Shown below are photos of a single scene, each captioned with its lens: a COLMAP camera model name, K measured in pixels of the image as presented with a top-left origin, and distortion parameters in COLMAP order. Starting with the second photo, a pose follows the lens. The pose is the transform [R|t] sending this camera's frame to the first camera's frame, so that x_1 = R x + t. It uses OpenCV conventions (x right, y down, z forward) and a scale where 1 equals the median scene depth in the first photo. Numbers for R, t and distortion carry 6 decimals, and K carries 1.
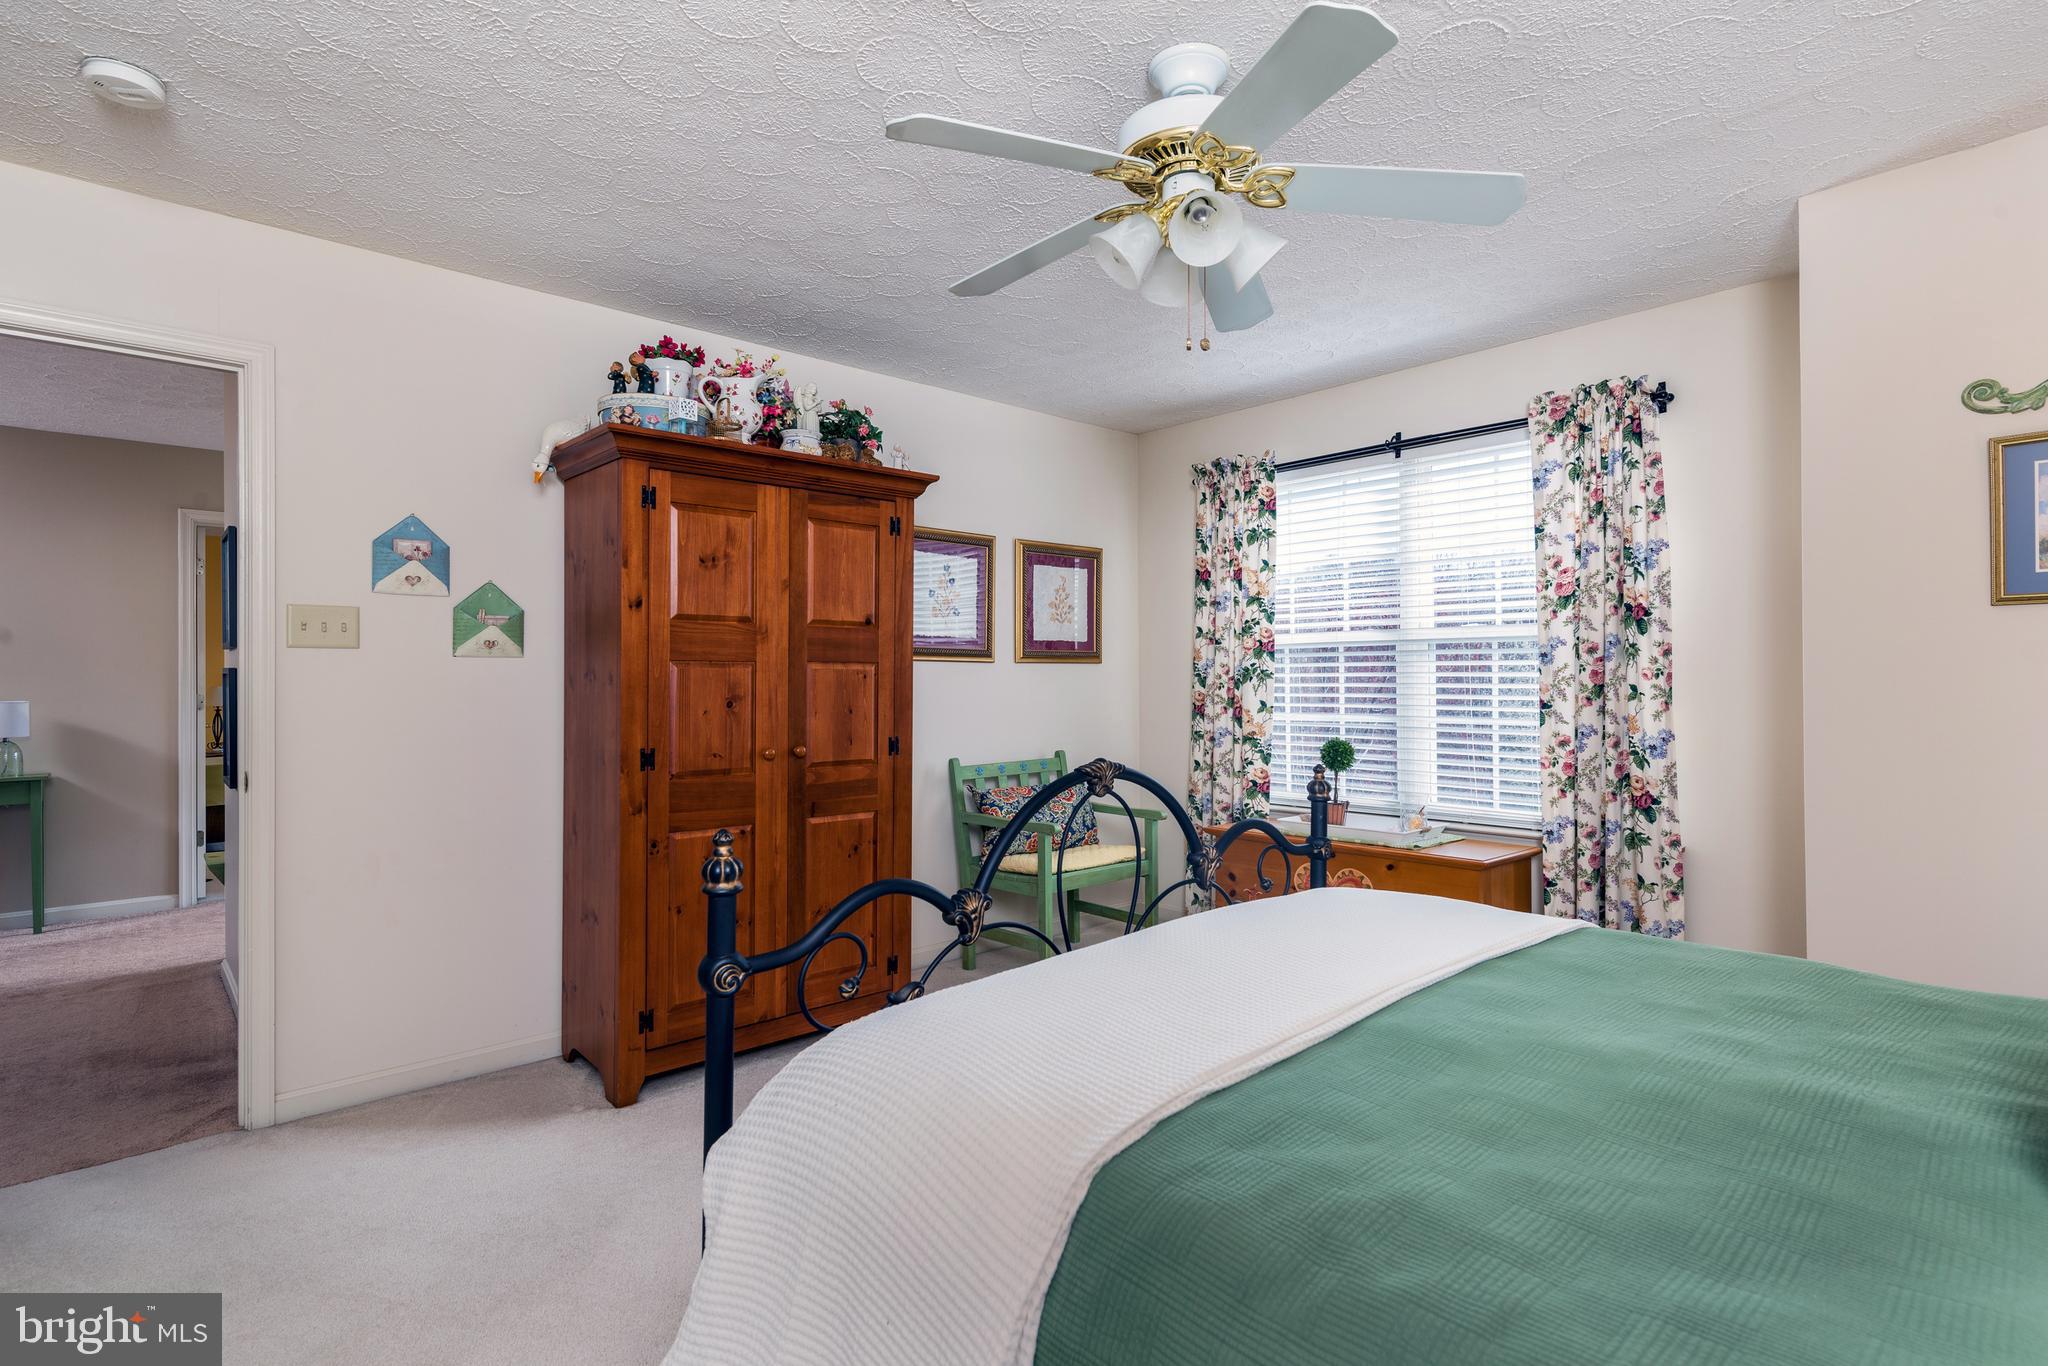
lens RADIAL K [[993.1, 0, 1026.4], [0, 993.1, 676.8], [0, 0, 1]] dist [0.001619, -0.000055]
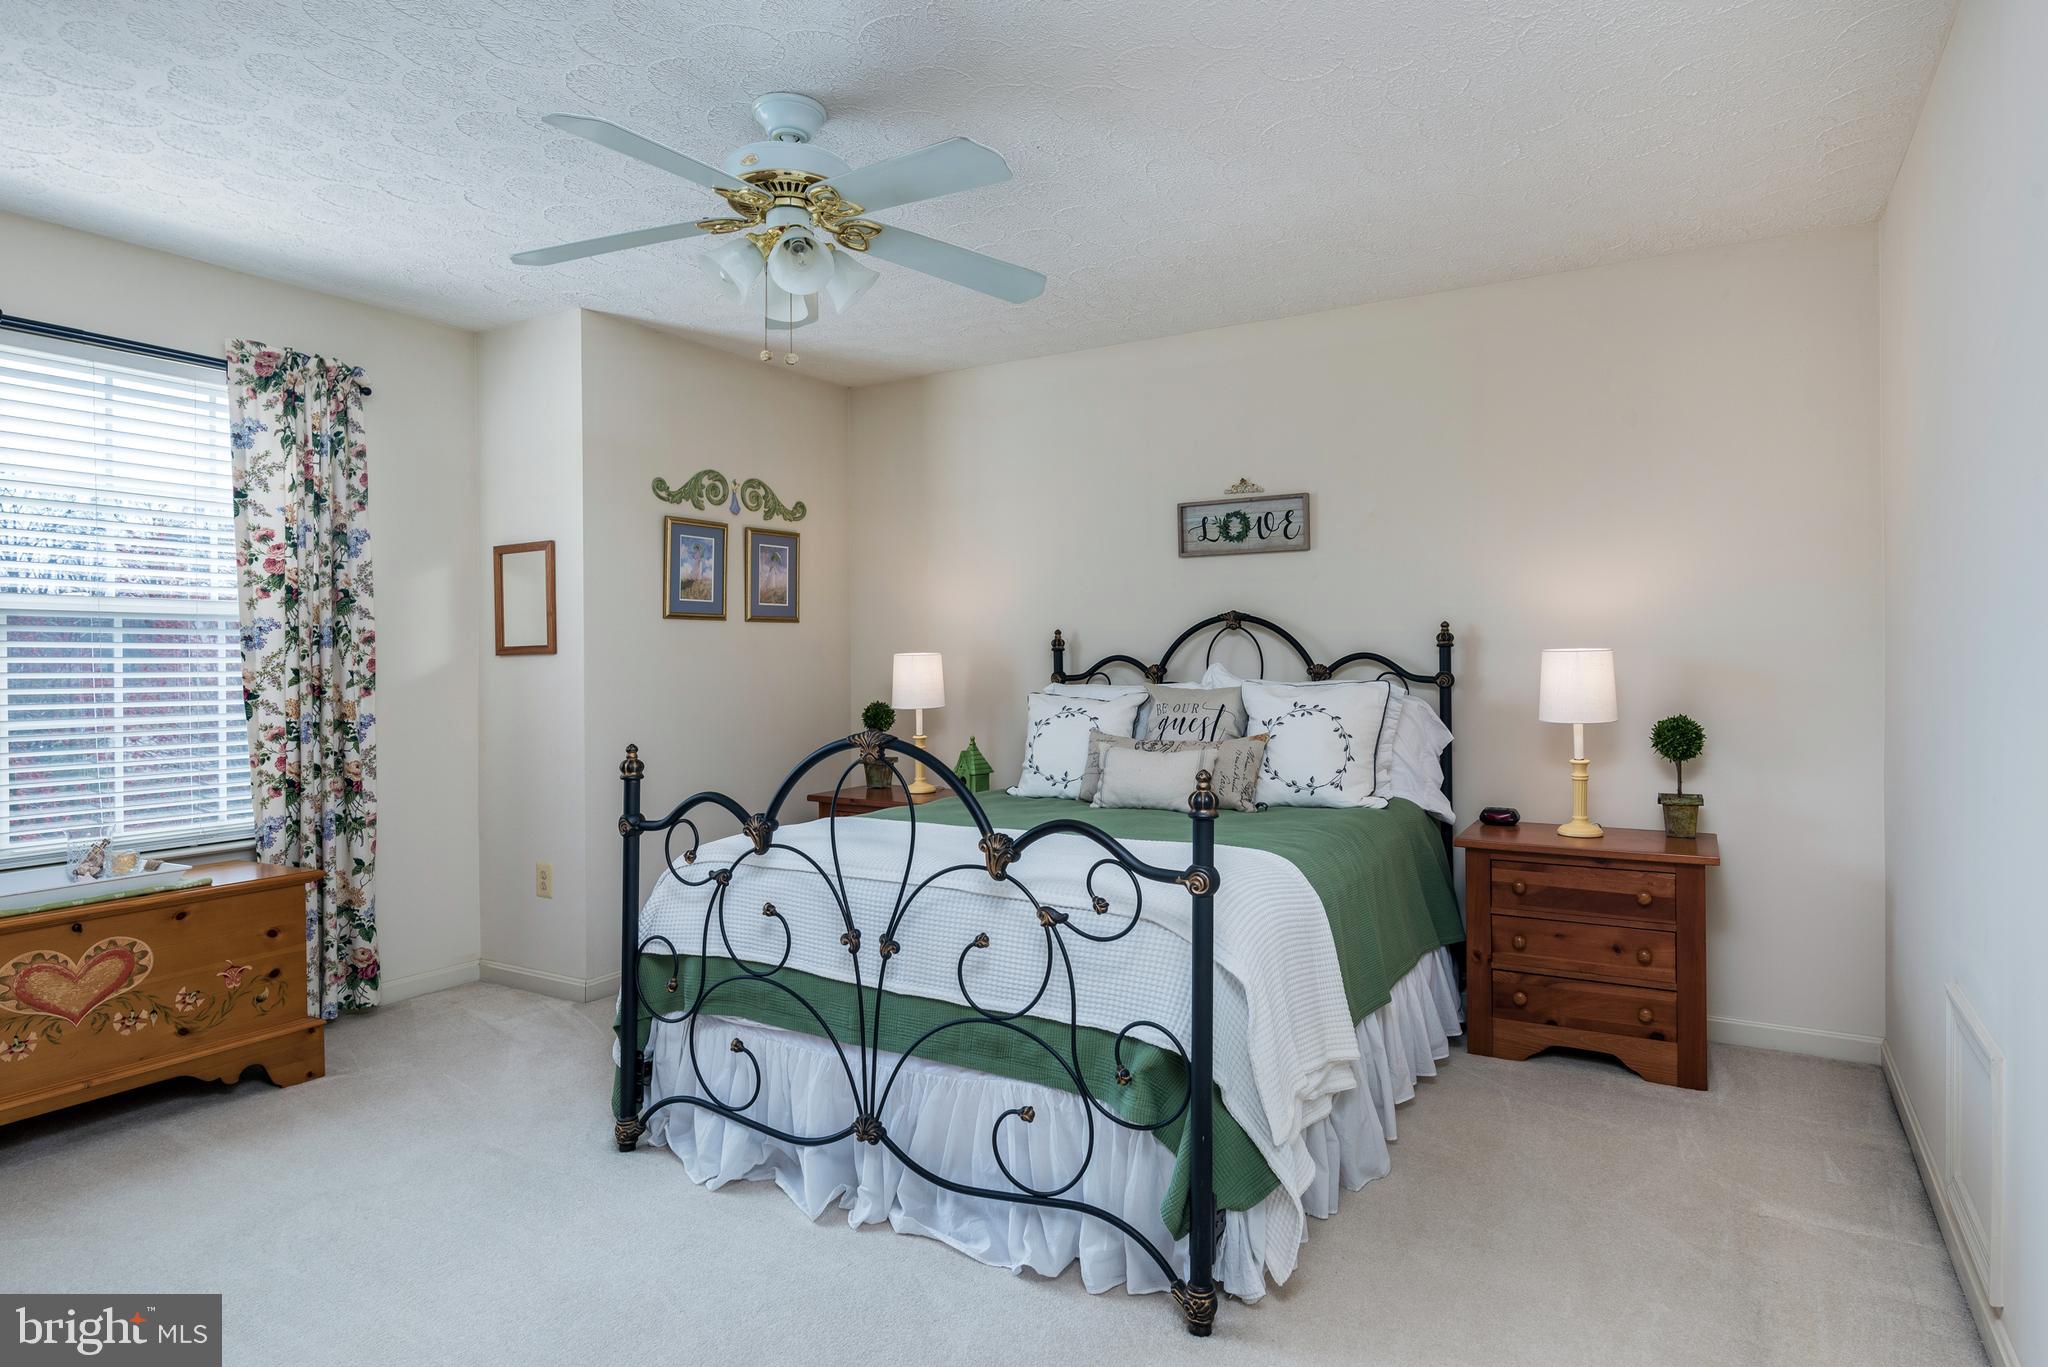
lens RADIAL K [[1131.9, 0, 1028.0], [0, 1131.9, 658.4], [0, 0, 1]] dist [0.000516, -0.000047]
pose [[-0.277527, 0.007164, 0.960691, -0.641696], [0.003891, 0.999972, -0.006333, 0.004814], [-0.960710, 0.001981, -0.277548, 0.626735]]
